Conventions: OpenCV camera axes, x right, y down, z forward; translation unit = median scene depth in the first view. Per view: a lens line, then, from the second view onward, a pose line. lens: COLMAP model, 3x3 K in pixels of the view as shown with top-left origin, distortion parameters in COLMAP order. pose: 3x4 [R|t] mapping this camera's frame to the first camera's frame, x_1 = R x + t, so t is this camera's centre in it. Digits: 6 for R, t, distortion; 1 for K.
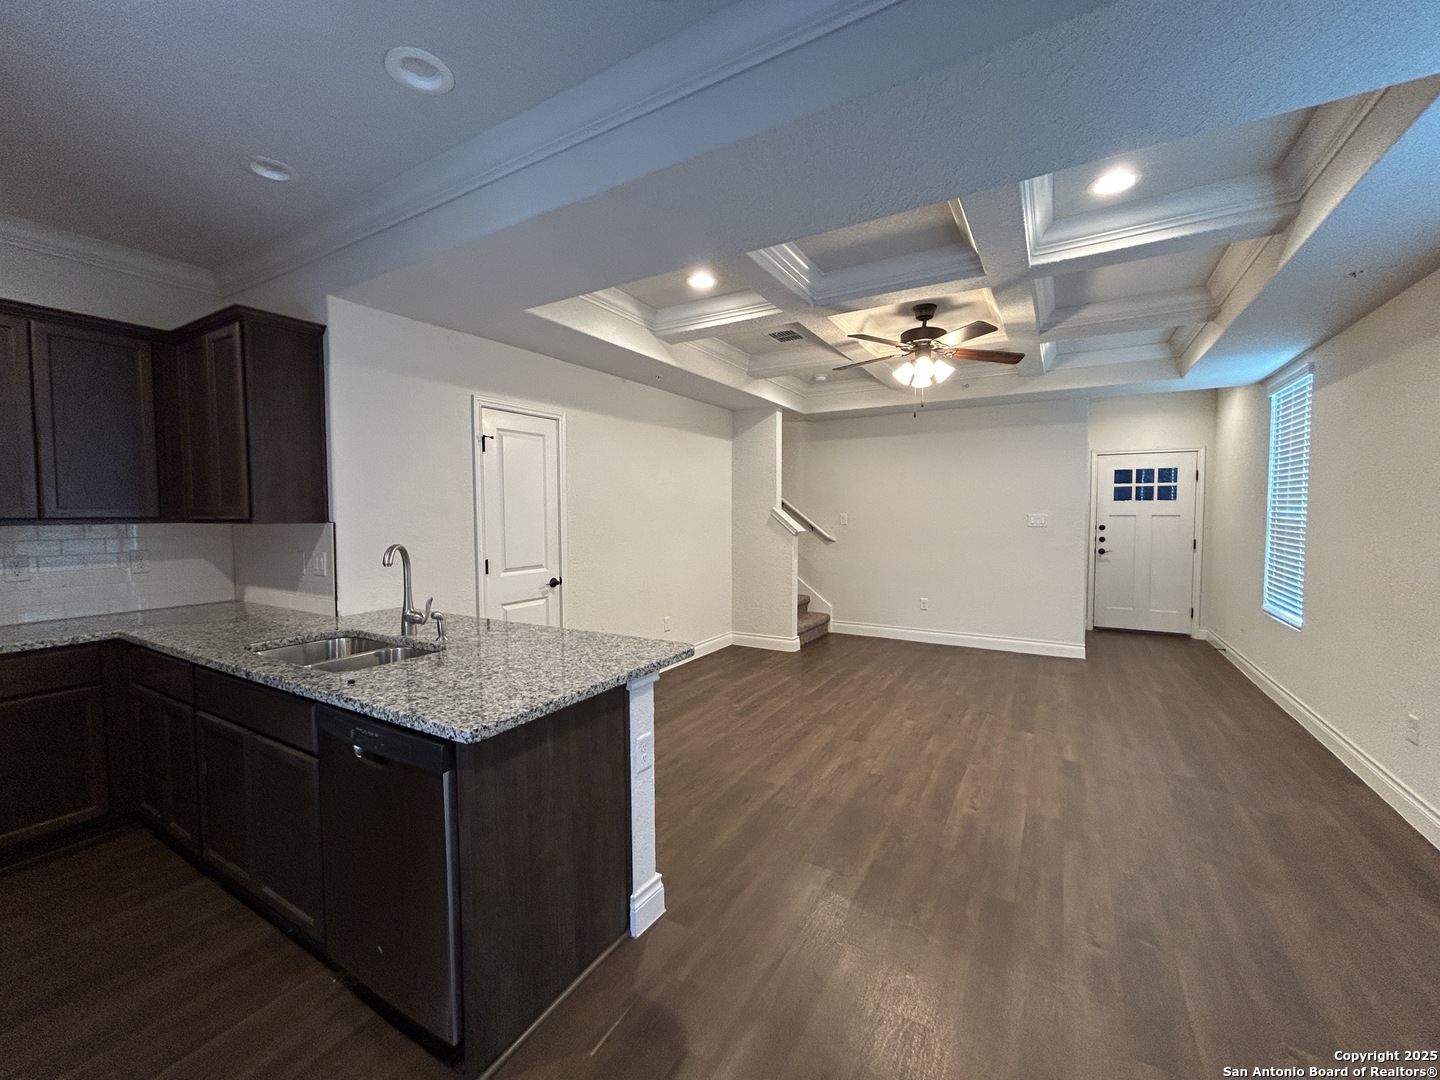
lens RADIAL K [[584.7, 0, 719.3], [0, 584.7, 538.5], [0, 0, 1]] dist [-0.004179, 0.001557]
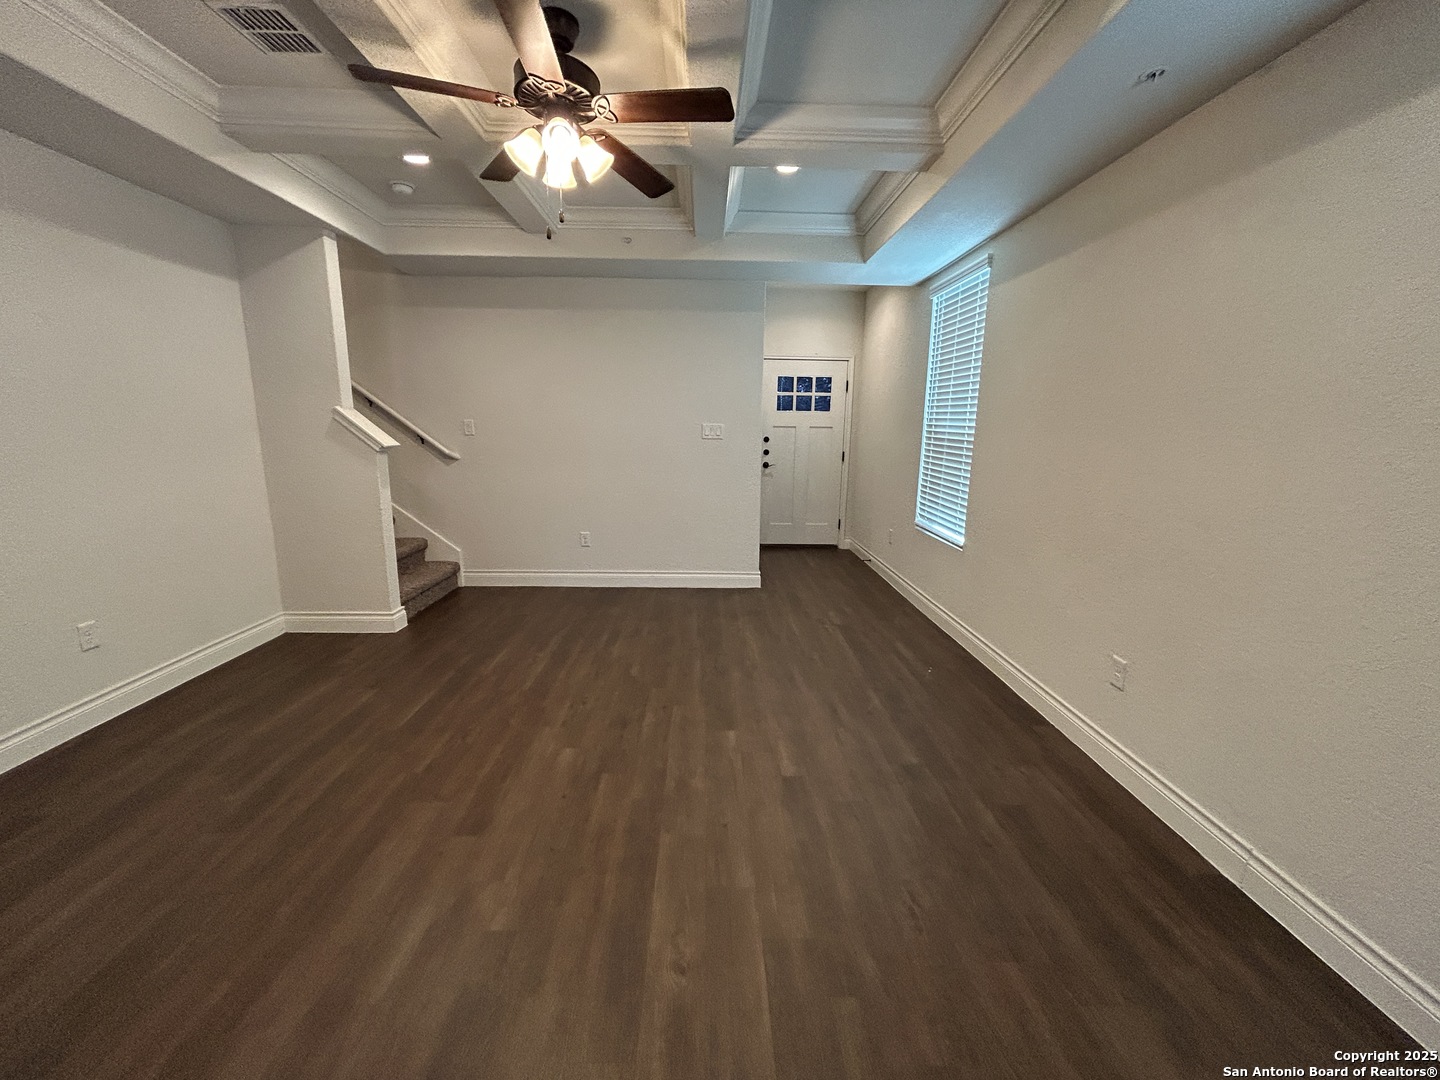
lens RADIAL K [[584.7, 0, 719.3], [0, 584.7, 538.5], [0, 0, 1]] dist [-0.004179, 0.001557]
pose [[0.848617, -0.088363, 0.521575, 0.160788], [0.008164, 0.988021, 0.154103, -0.012240], [-0.528944, -0.126516, 0.839173, 0.423849]]
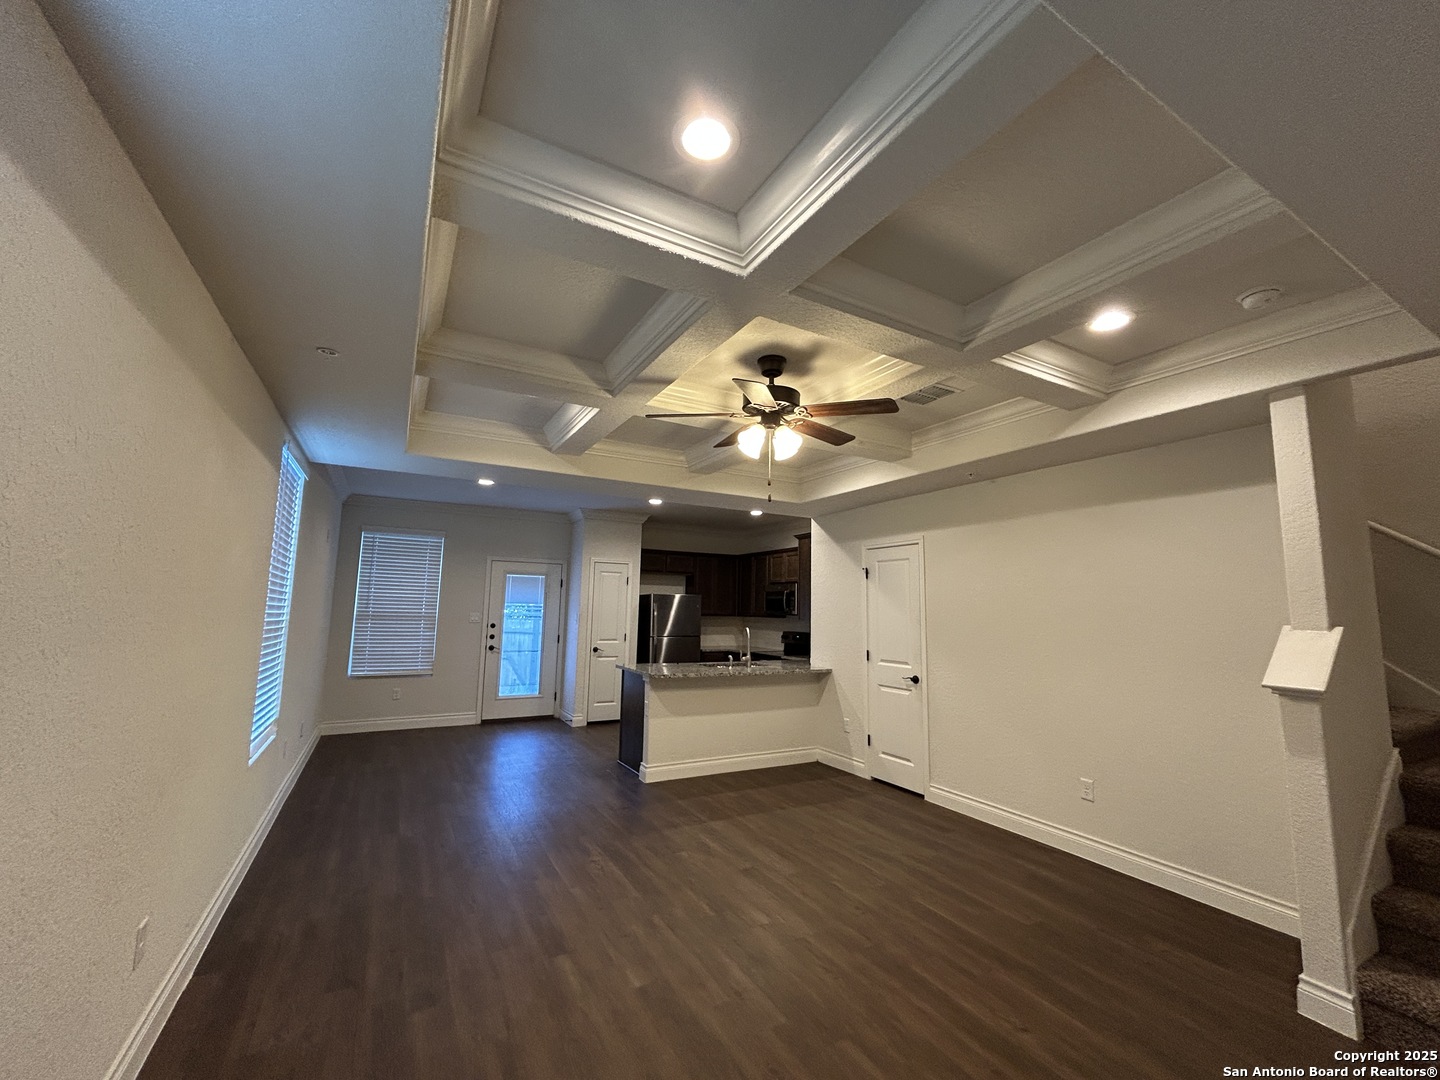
lens RADIAL K [[584.7, 0, 719.3], [0, 584.7, 538.5], [0, 0, 1]] dist [-0.004179, 0.001557]
pose [[-0.504479, -0.110130, -0.856371, 1.046051], [-0.058680, 0.993912, -0.093250, -0.082094], [0.861427, 0.003209, -0.507871, 1.355445]]
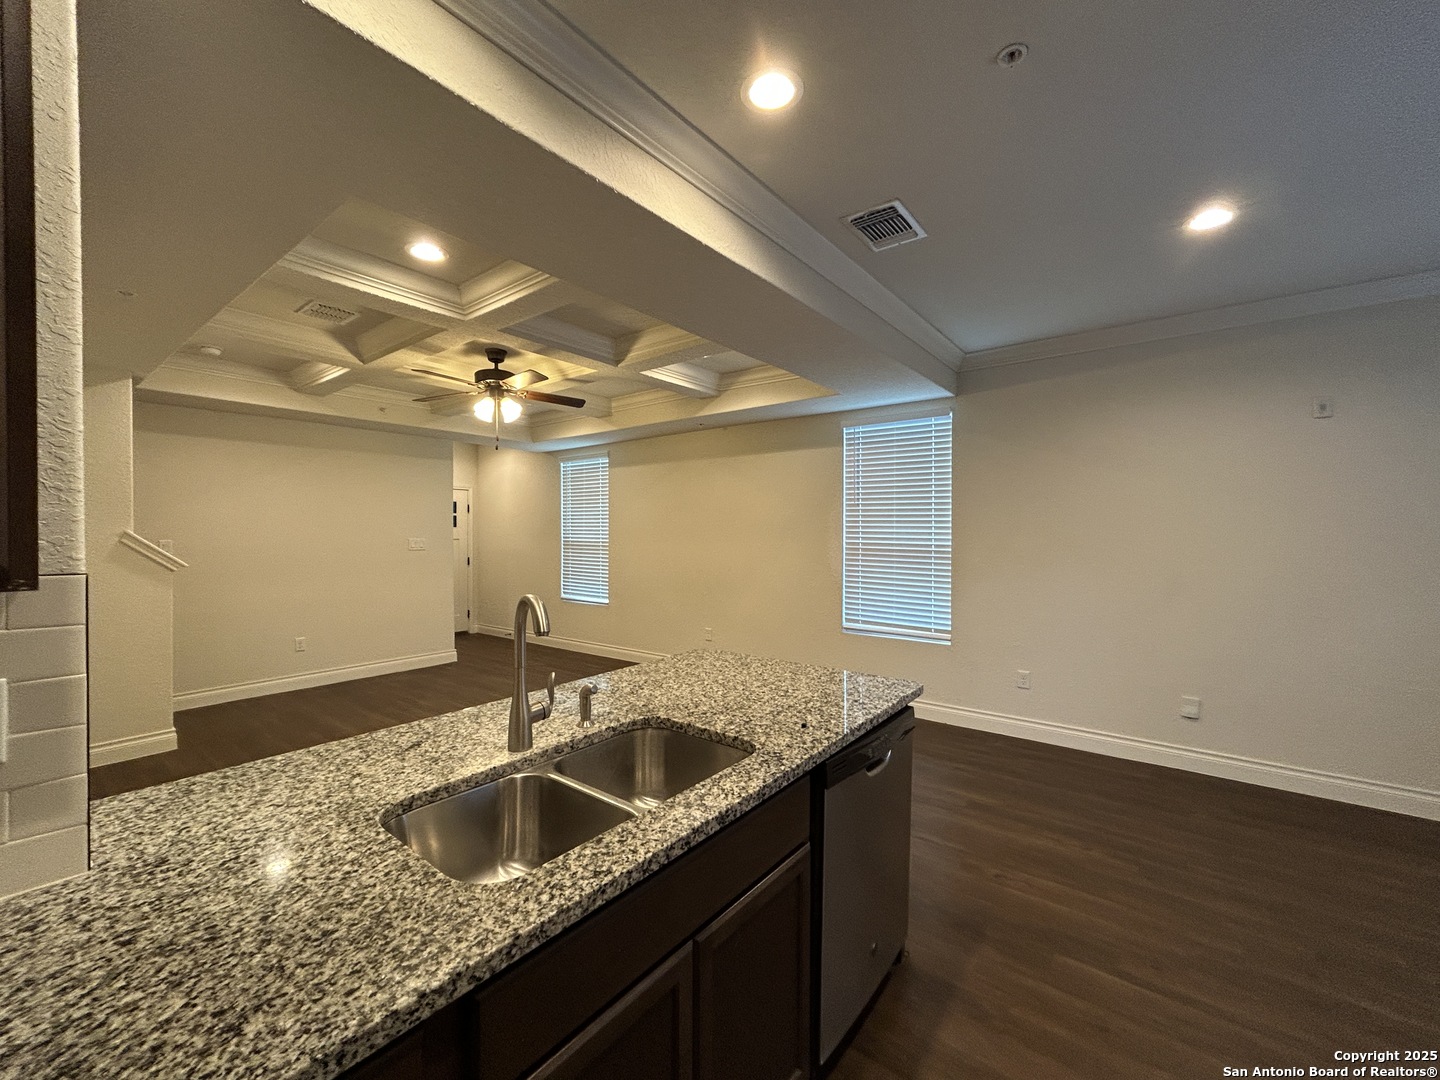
lens RADIAL K [[584.7, 0, 719.3], [0, 584.7, 538.5], [0, 0, 1]] dist [-0.004179, 0.001557]
pose [[0.130746, -0.005747, 0.991399, -0.697561], [0.047180, 0.998886, -0.000432, -0.022639], [-0.990293, 0.046830, 0.130871, 0.461121]]
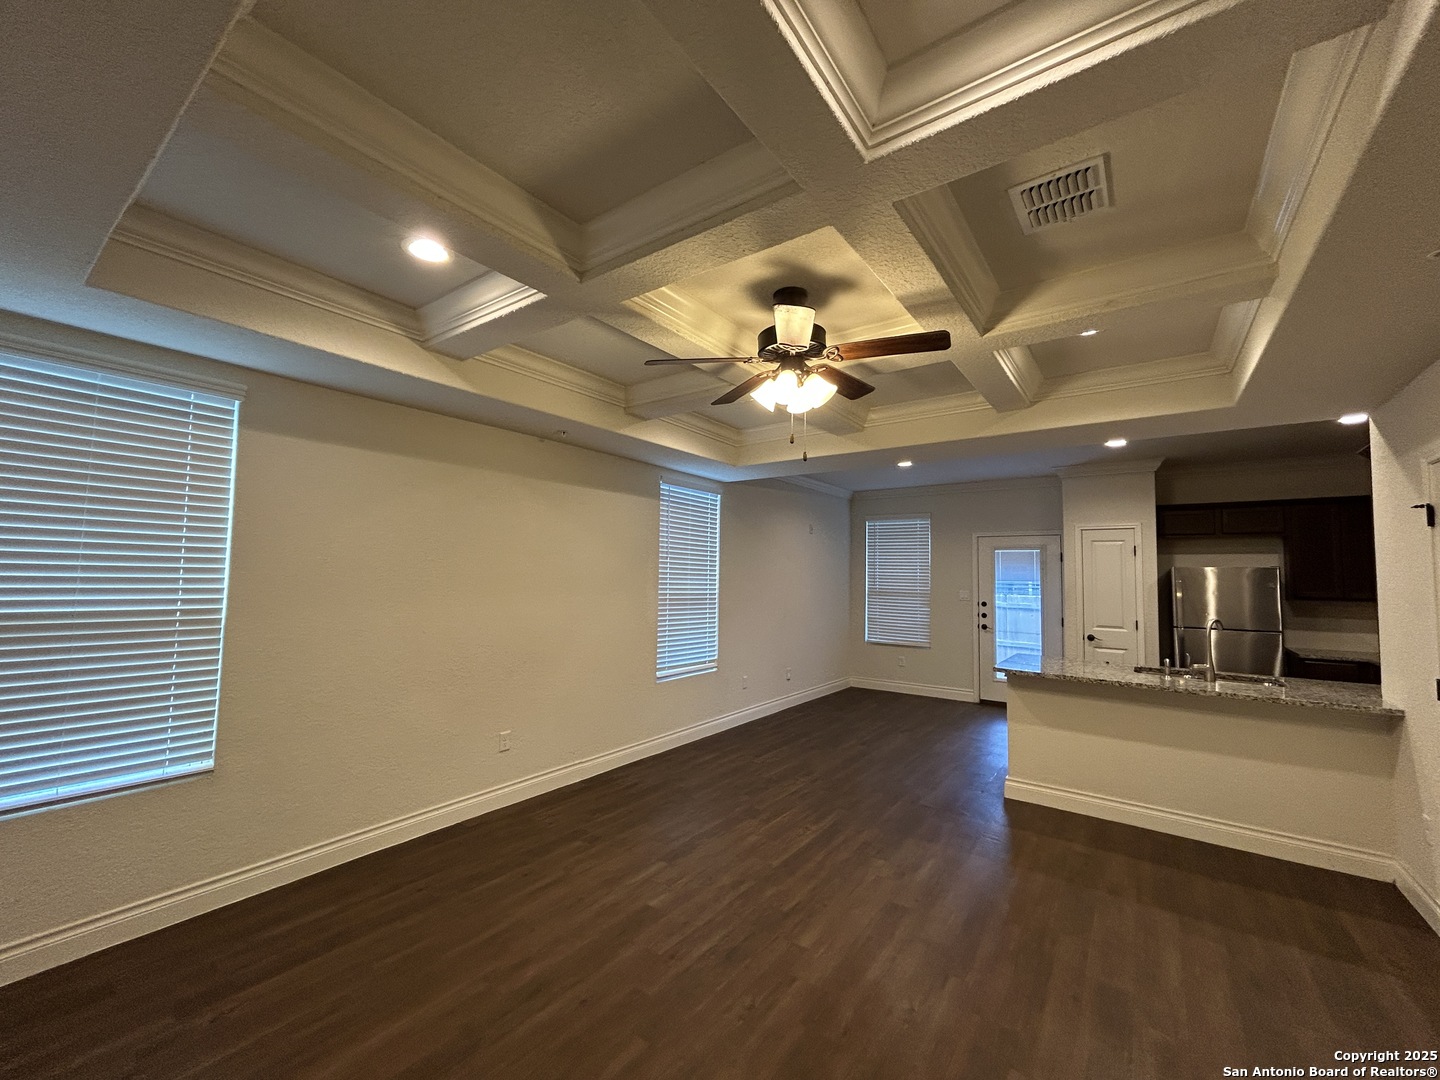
lens RADIAL K [[584.7, 0, 719.3], [0, 584.7, 538.5], [0, 0, 1]] dist [-0.004179, 0.001557]
pose [[-0.995162, -0.005585, 0.098091, 0.369937], [-0.006956, 0.999883, -0.013642, -0.110952], [-0.098003, -0.014259, -0.995084, 1.685423]]
